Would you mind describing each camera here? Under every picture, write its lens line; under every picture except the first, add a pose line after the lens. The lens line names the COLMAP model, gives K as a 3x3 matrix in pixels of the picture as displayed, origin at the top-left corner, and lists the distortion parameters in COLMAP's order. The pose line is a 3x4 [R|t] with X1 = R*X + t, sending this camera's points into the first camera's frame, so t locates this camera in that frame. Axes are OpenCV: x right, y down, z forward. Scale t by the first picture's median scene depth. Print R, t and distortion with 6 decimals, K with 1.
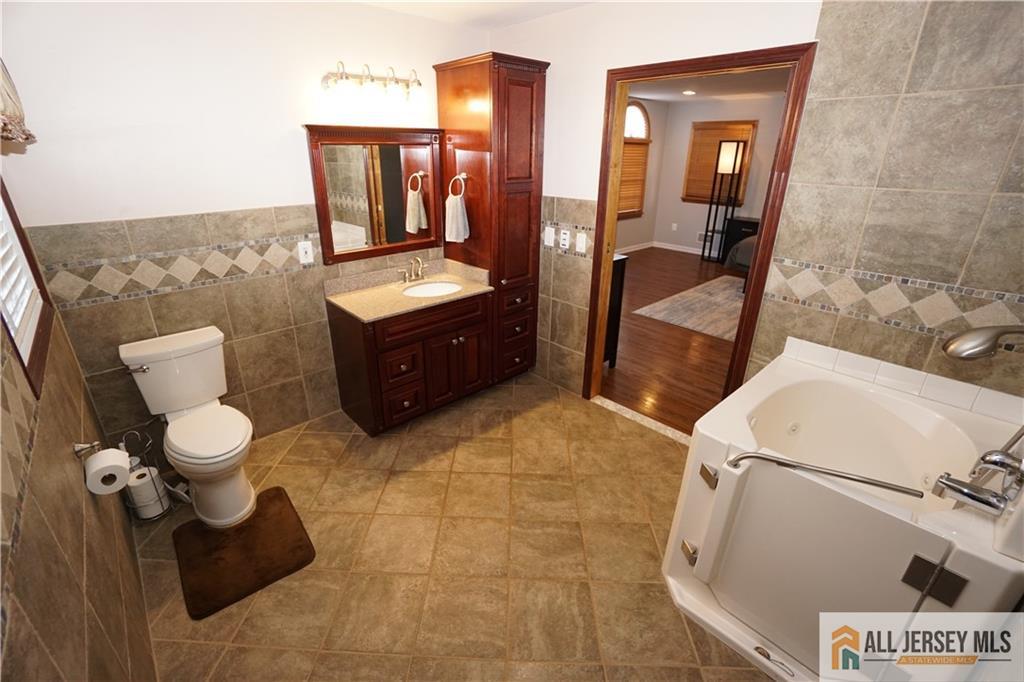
lens RADIAL K [[451.2, 0, 501.8], [0, 451.2, 337.3], [0, 0, 1]] dist [-0.061198, 0.021379]
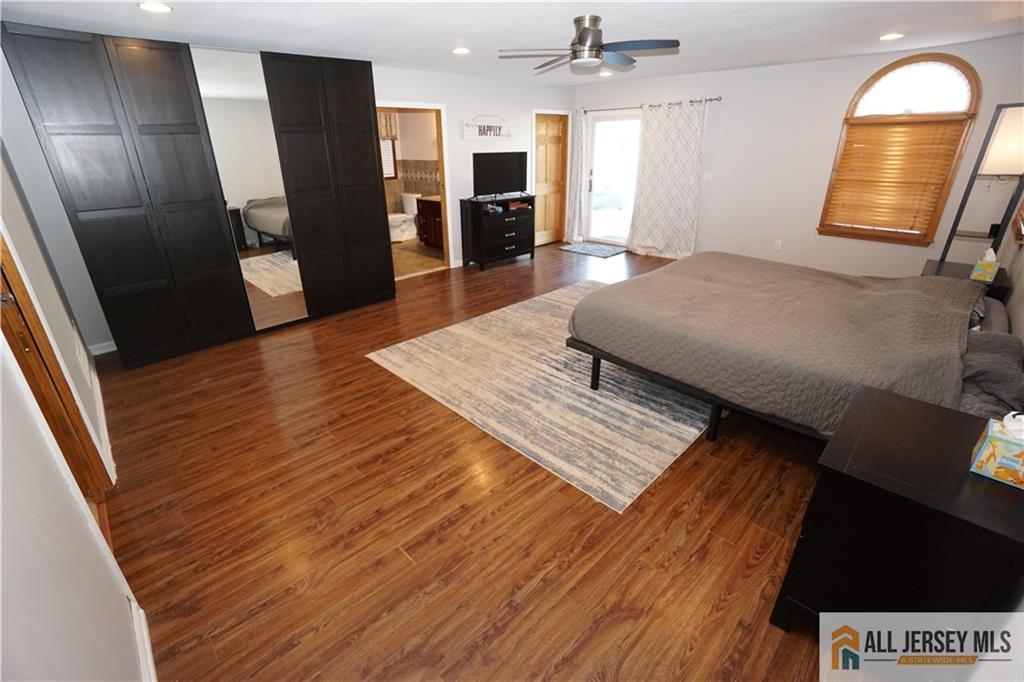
lens RADIAL K [[451.2, 0, 492.0], [0, 451.2, 344.9], [0, 0, 1]] dist [-0.061198, 0.021379]
pose [[0.011513, 0.407887, -0.912960, 3.098530], [-0.370249, 0.849864, 0.375028, -0.561797], [0.928861, 0.333704, 0.160804, 1.421919]]
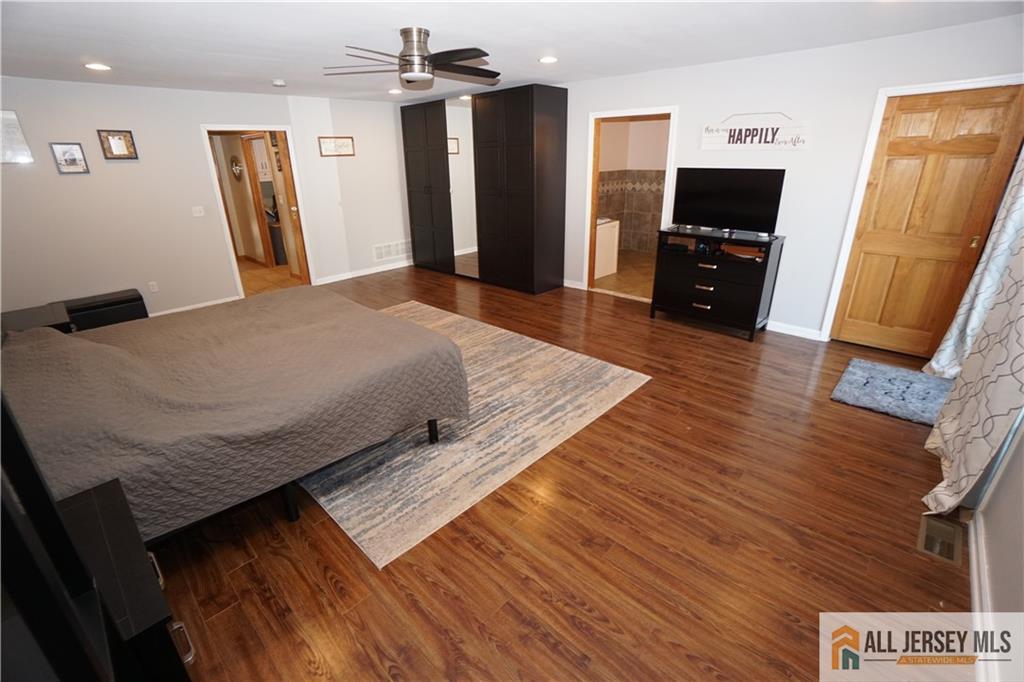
lens RADIAL K [[451.2, 0, 490.7], [0, 451.2, 338.5], [0, 0, 1]] dist [-0.061198, 0.021379]
pose [[-0.998570, 0.038408, -0.037191, 1.250053], [0.001300, 0.712877, 0.701288, -1.310169], [0.053447, 0.700237, -0.711907, 3.195401]]
